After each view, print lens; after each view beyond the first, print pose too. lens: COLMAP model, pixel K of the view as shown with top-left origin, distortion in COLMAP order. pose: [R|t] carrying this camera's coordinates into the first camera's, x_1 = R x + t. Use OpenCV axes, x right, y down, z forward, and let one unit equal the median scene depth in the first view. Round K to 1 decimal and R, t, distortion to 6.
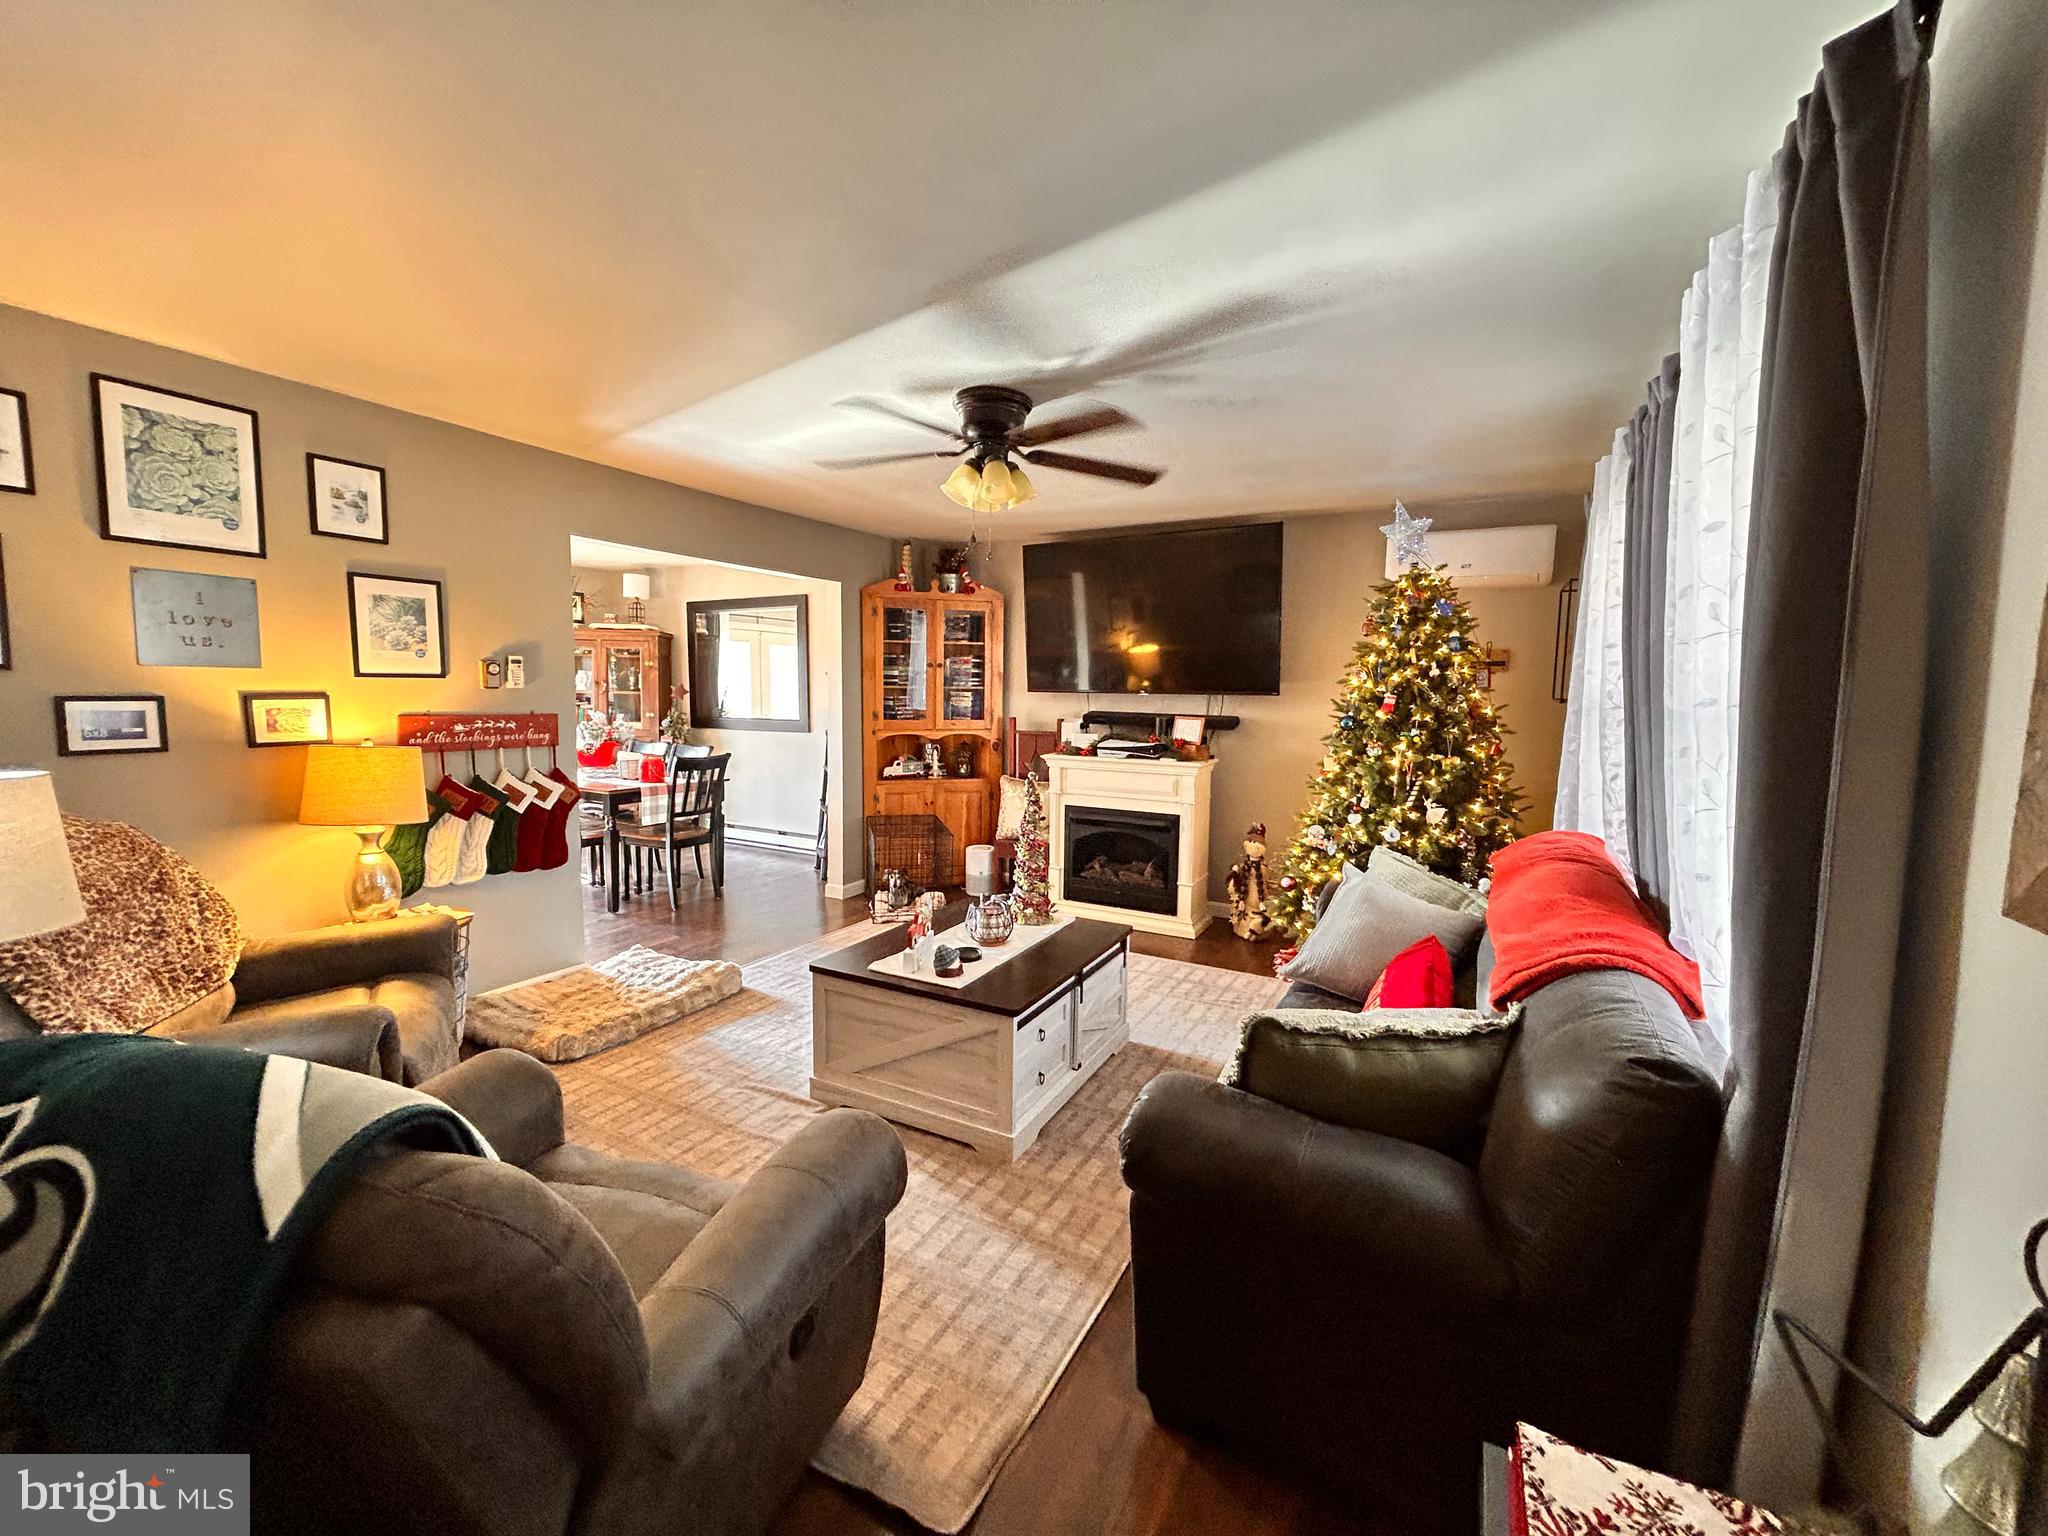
lens RADIAL K [[825.4, 0, 1030.4], [0, 825.4, 766.8], [0, 0, 1]] dist [-0.002003, 0.001834]
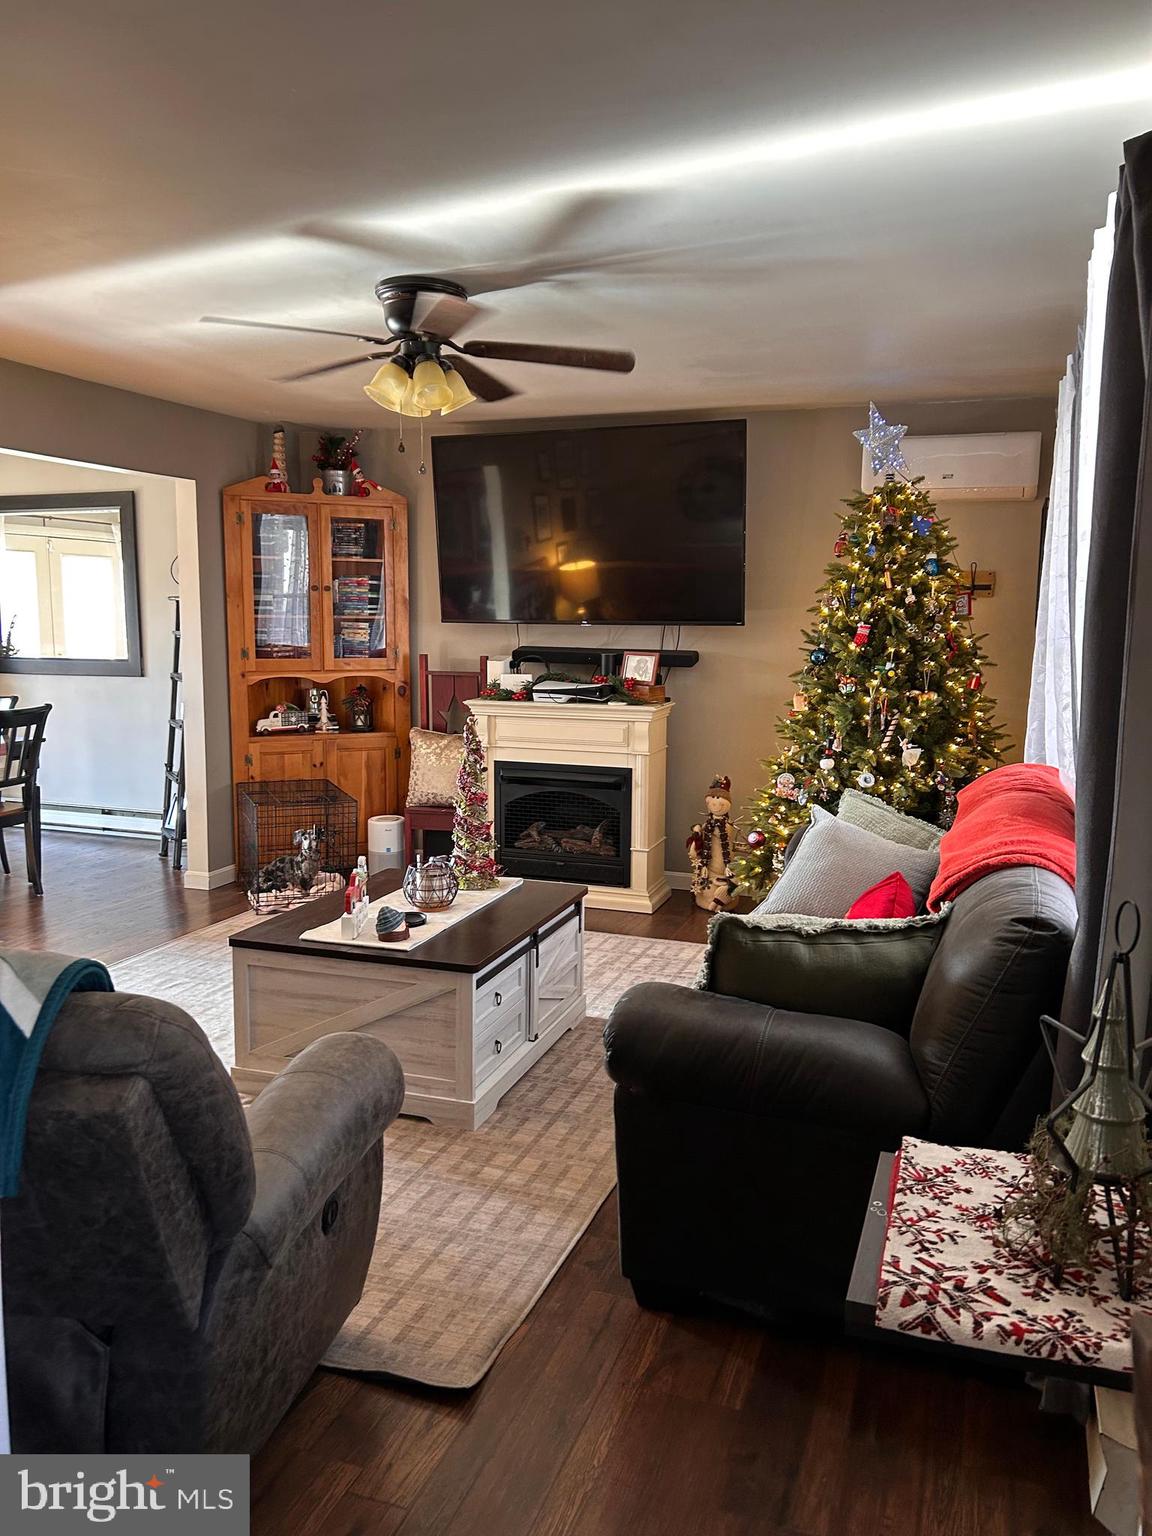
lens RADIAL K [[1152.5, 0, 597.1], [0, 1152.5, 769.7], [0, 0, 1]] dist [0.050640, -0.046121]
pose [[0.986730, -0.025735, 0.160316, -0.044198], [0.019370, 0.998966, 0.041142, 0.010516], [-0.161209, -0.037491, 0.986208, -0.160037]]
